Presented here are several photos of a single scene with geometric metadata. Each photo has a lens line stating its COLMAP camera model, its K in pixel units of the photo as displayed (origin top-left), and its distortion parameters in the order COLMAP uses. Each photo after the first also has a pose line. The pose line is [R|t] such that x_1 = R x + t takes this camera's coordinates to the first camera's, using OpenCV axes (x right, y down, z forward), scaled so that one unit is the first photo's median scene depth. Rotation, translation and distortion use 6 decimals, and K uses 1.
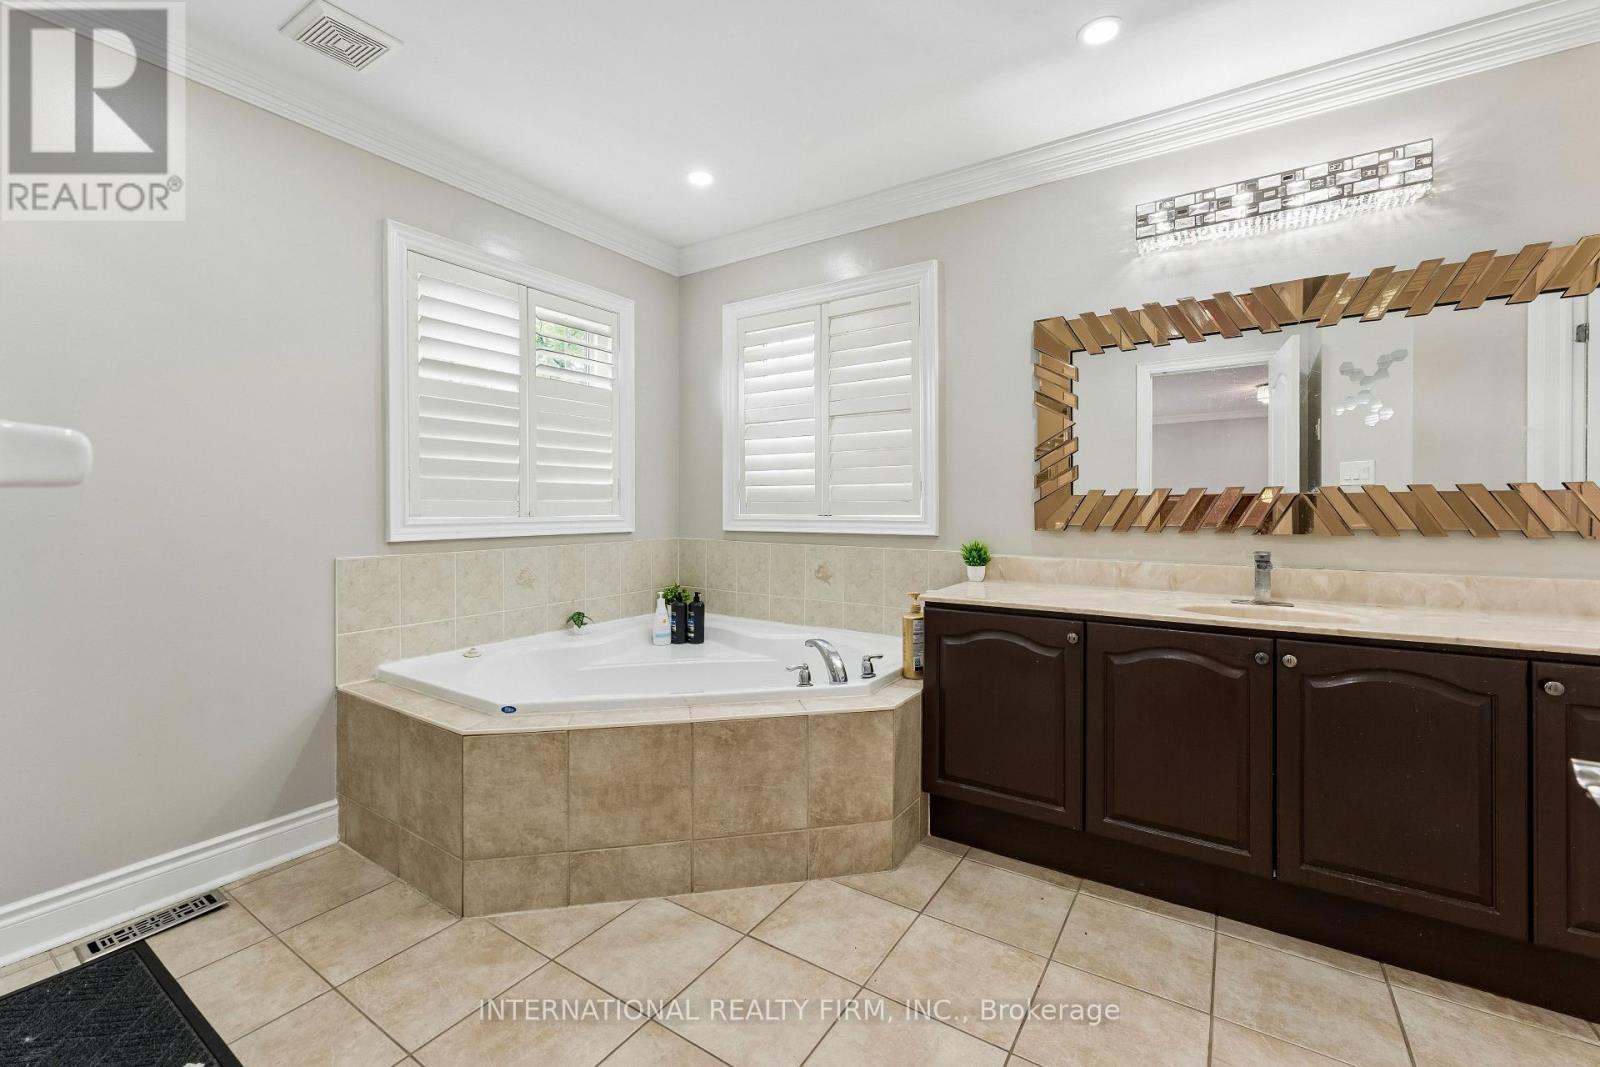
lens RADIAL K [[672.8, 0, 796.4], [0, 672.8, 506.9], [0, 0, 1]] dist [0.000708, -0.000032]
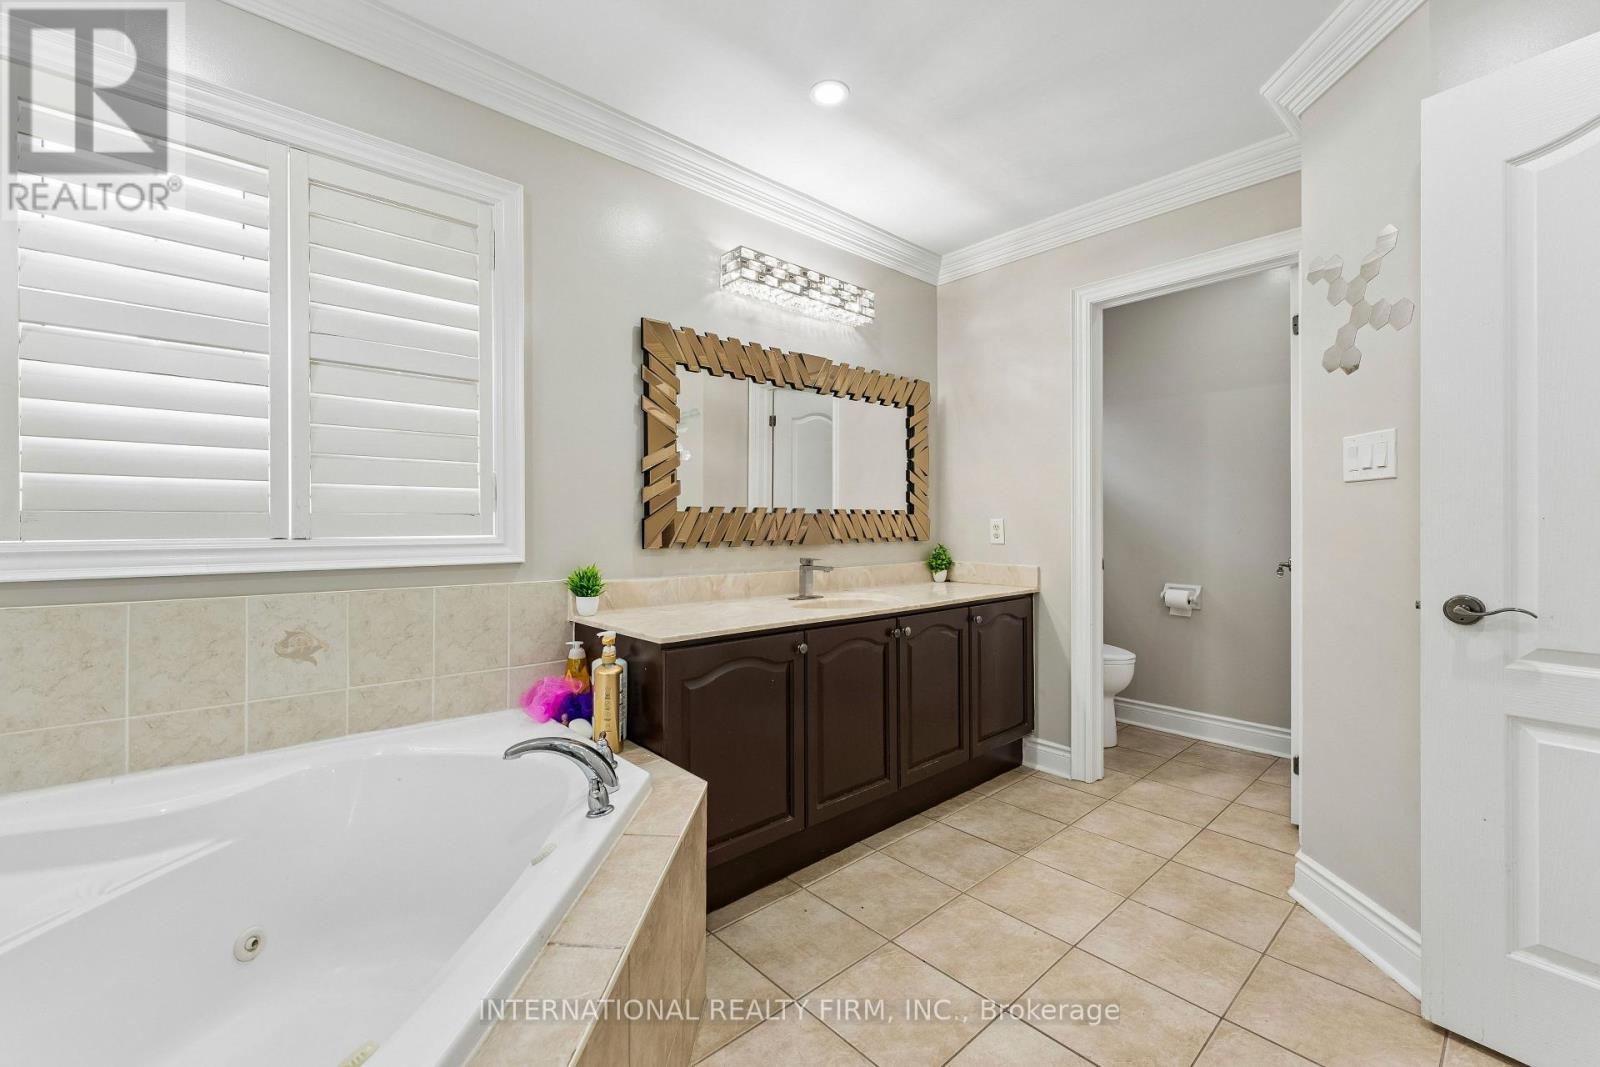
lens RADIAL K [[663.3, 0, 800.0], [0, 663.3, 524.4], [0, 0, 1]] dist [0.001023, -0.003448]
pose [[0.251060, 0.000868, 0.967971, -0.491409], [-0.000245, 1.000000, -0.000833, 0.002210], [-0.967971, -0.000028, 0.251061, 0.618931]]
